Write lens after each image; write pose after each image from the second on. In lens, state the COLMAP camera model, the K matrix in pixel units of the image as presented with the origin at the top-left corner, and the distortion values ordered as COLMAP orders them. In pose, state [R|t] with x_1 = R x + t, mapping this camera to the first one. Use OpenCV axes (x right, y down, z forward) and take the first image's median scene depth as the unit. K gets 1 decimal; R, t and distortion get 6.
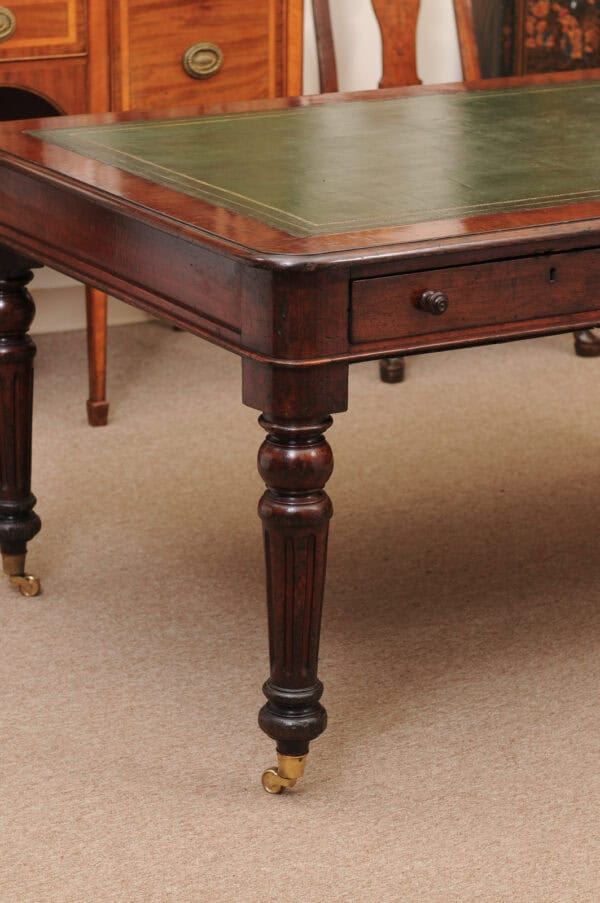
lens RADIAL K [[2614.2, 0, 298.1], [0, 2614.2, 432.0], [0, 0, 1]] dist [0.138277, 0.203331]
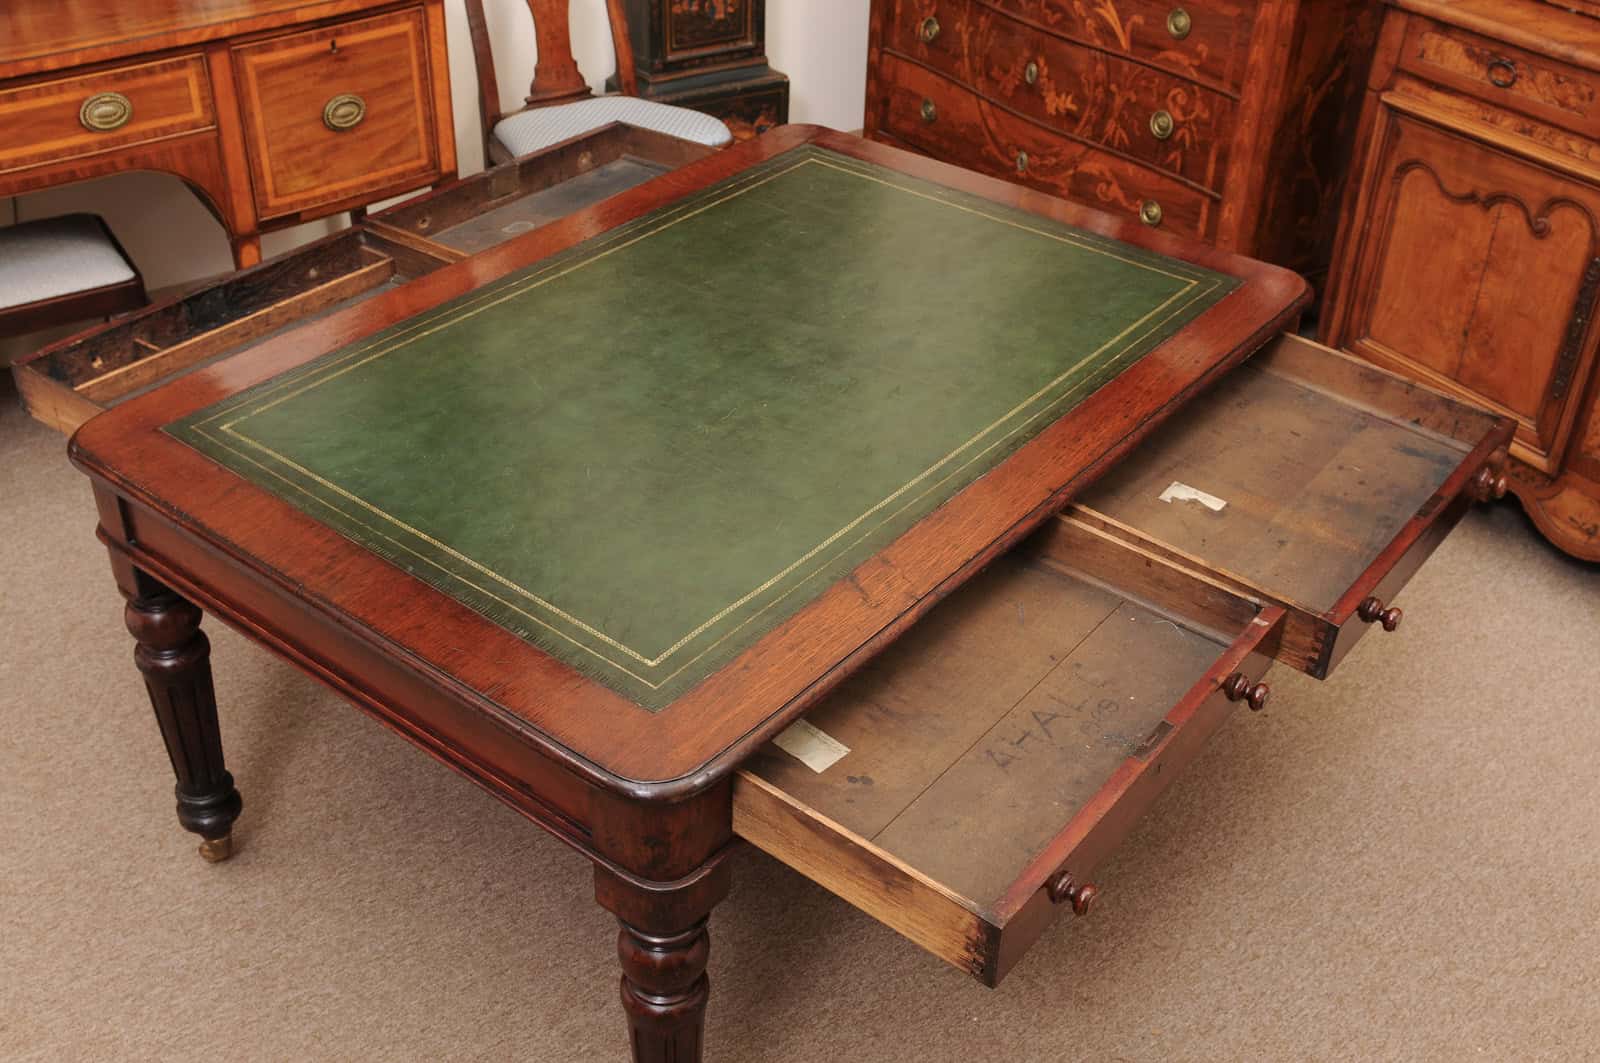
lens RADIAL K [[1647.6, 0, 800.0], [0, 1647.6, 531.5], [0, 0, 1]] dist [-0.040780, -0.024200]
pose [[0.988384, -0.067463, 0.136185, 0.039440], [0.022866, 0.951890, 0.305586, -0.181294], [-0.150249, -0.298922, 0.942375, 0.360289]]
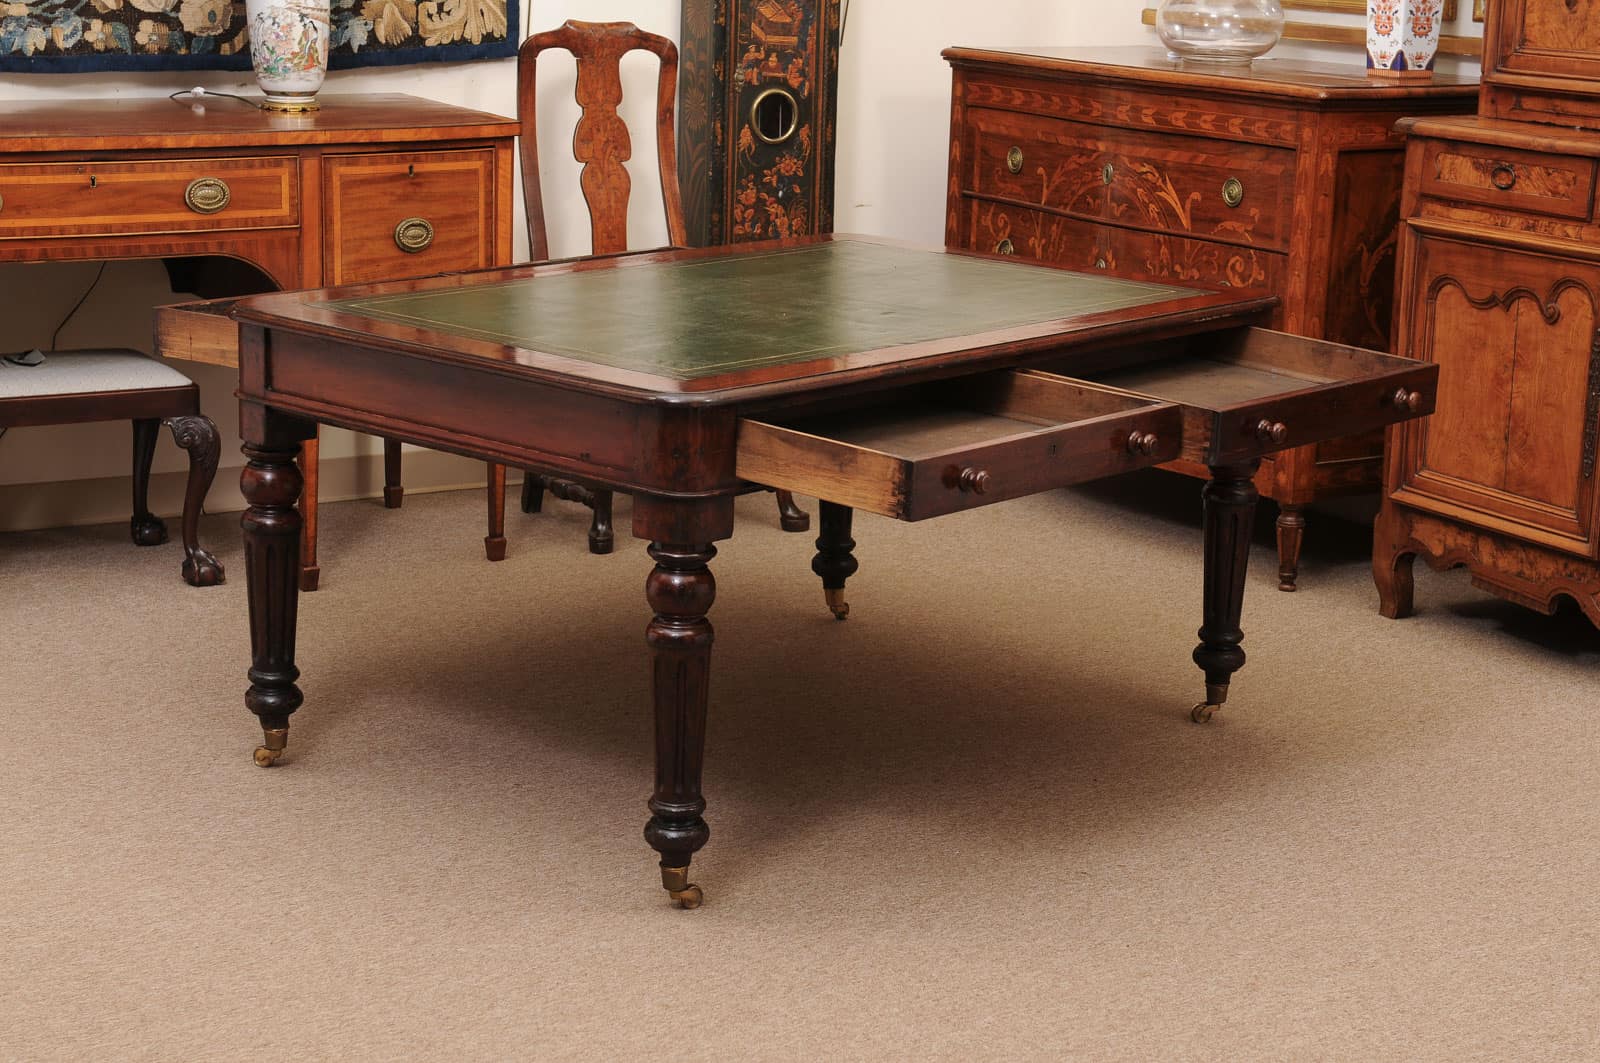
lens RADIAL K [[2887.8, 0, 800.0], [0, 2887.8, 531.5], [0, 0, 1]] dist [0.078285, 0.127102]
pose [[0.995857, 0.000961, 0.090933, 0.011917], [0.004384, 0.998274, -0.058556, 0.043487], [-0.090832, 0.058712, 0.994134, -0.143230]]
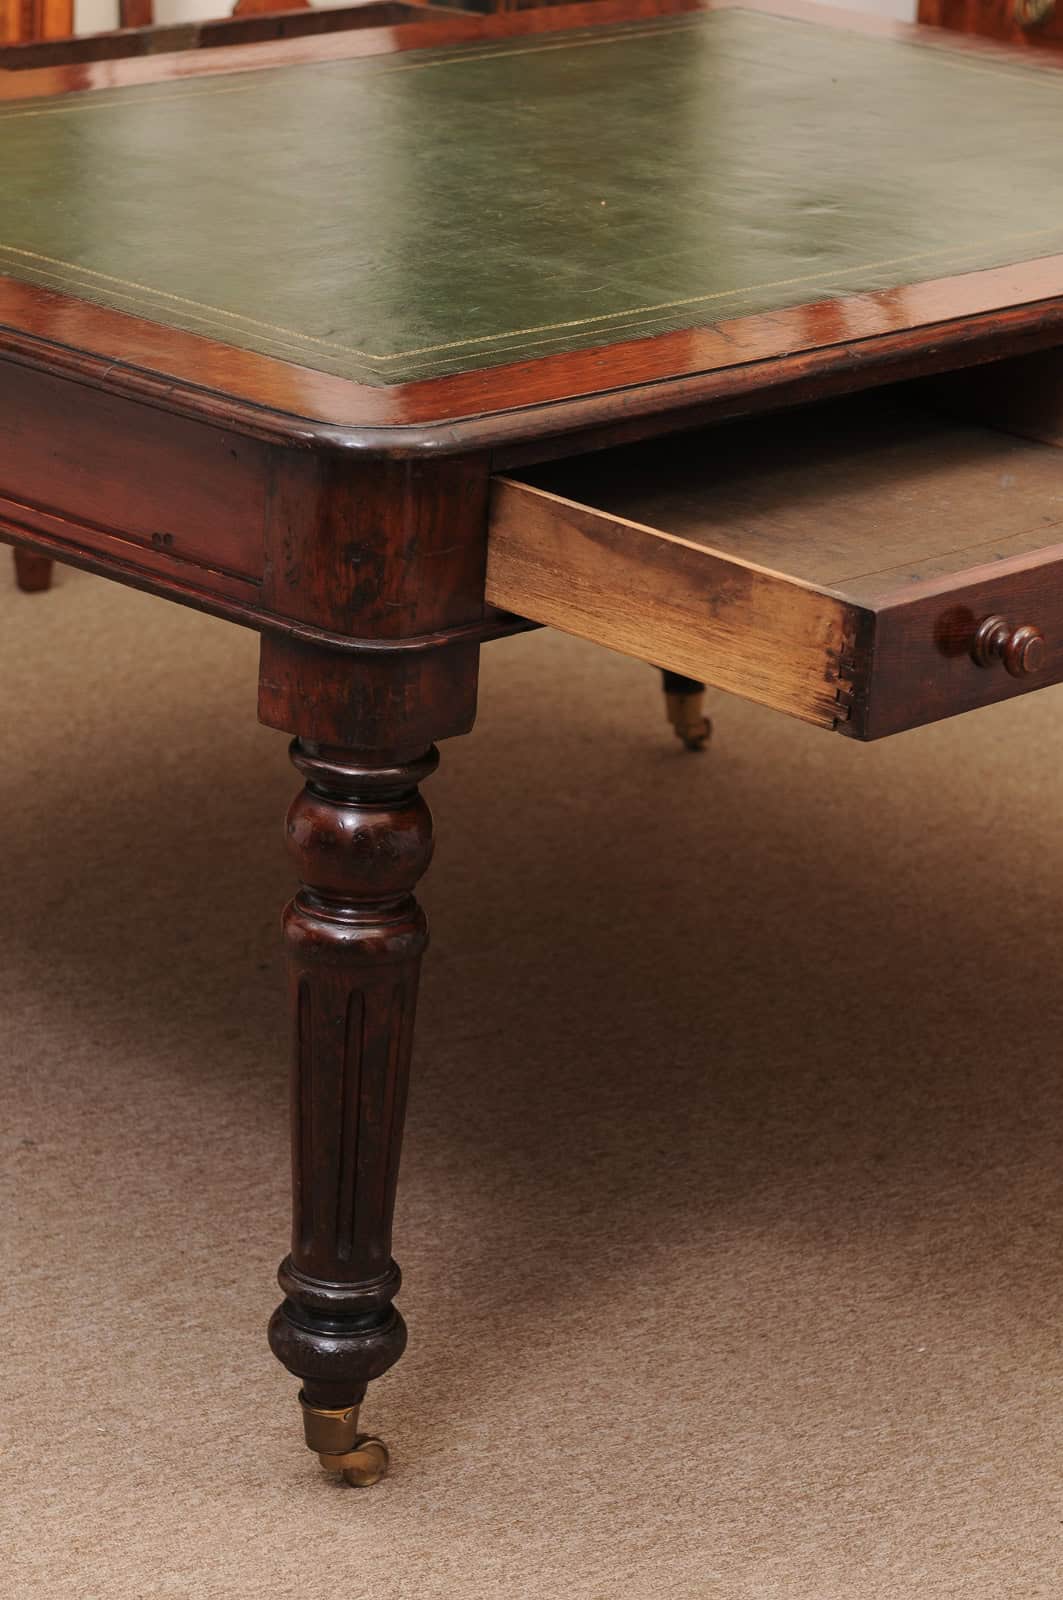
lens RADIAL K [[4632.0, 0, 528.2], [0, 4632.0, 765.5], [0, 0, 1]] dist [0.138277, 0.203331]
pose [[0.996932, 0.026828, 0.073527, 0.029645], [-0.029676, 0.998840, 0.037918, -0.021026], [-0.072424, -0.039984, 0.996572, 0.063028]]
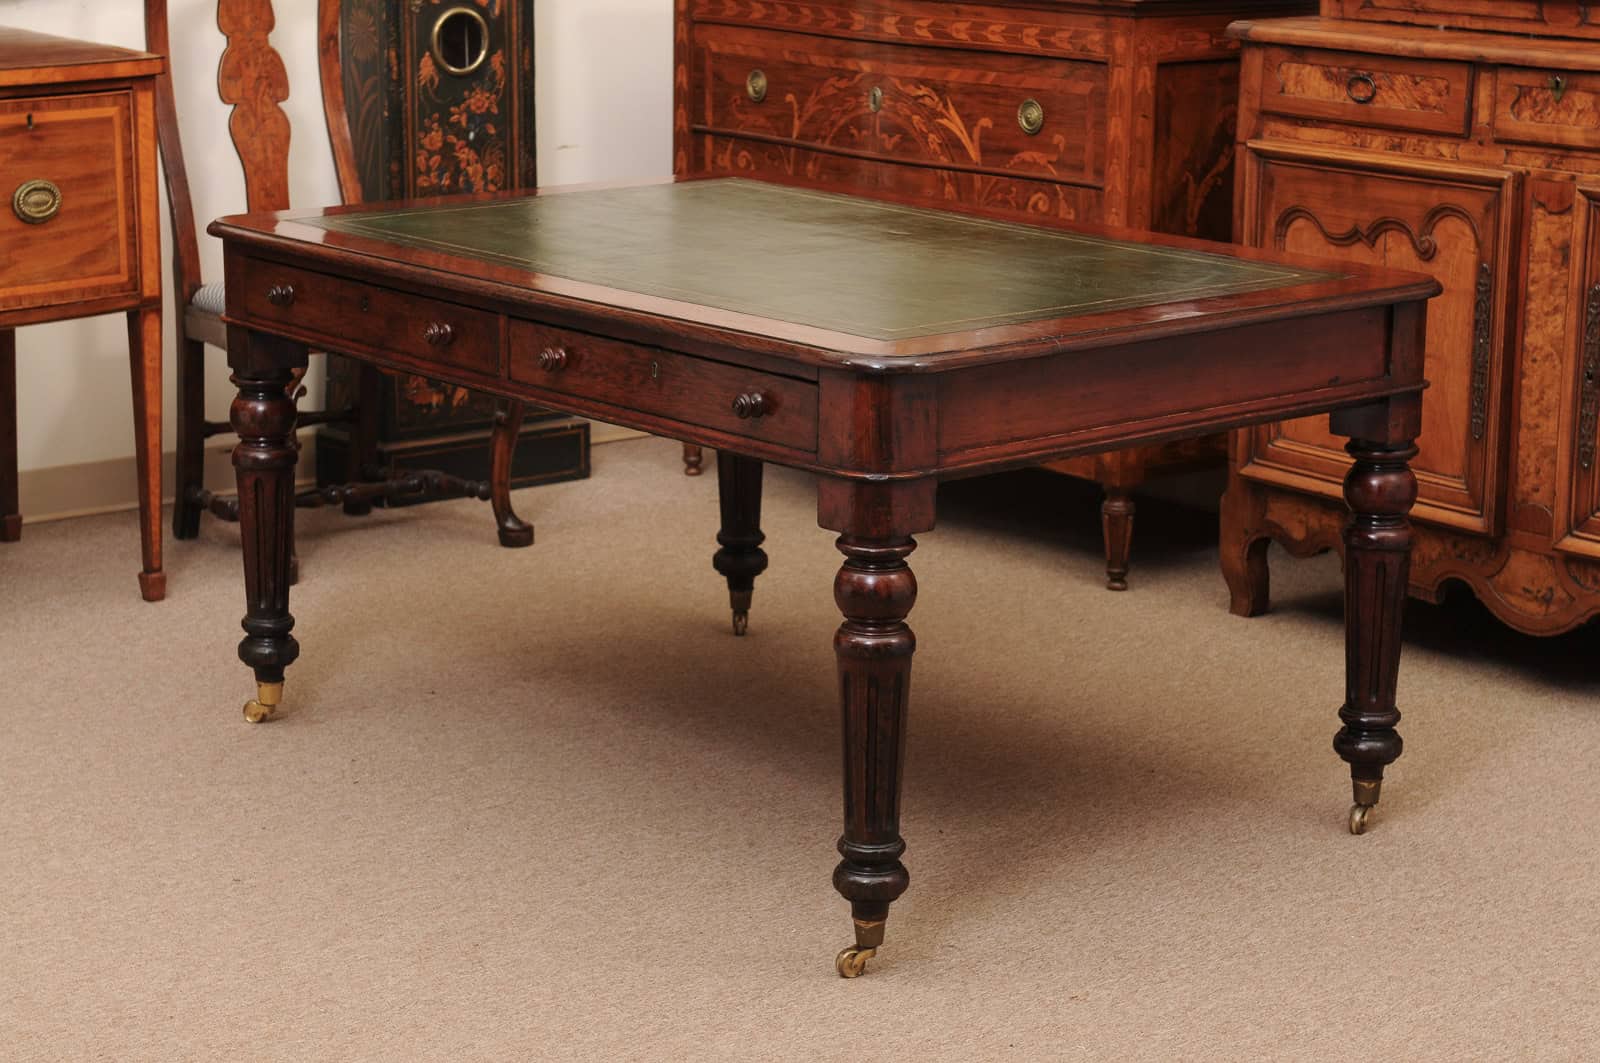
lens RADIAL K [[3451.7, 0, 800.0], [0, 3451.7, 531.5], [0, 0, 1]] dist [0.107008, 0.333300]
pose [[0.977242, -0.046026, 0.207072, -0.033978], [0.058507, 0.996795, -0.054553, 0.037291], [-0.203898, 0.065426, 0.976804, -0.117657]]
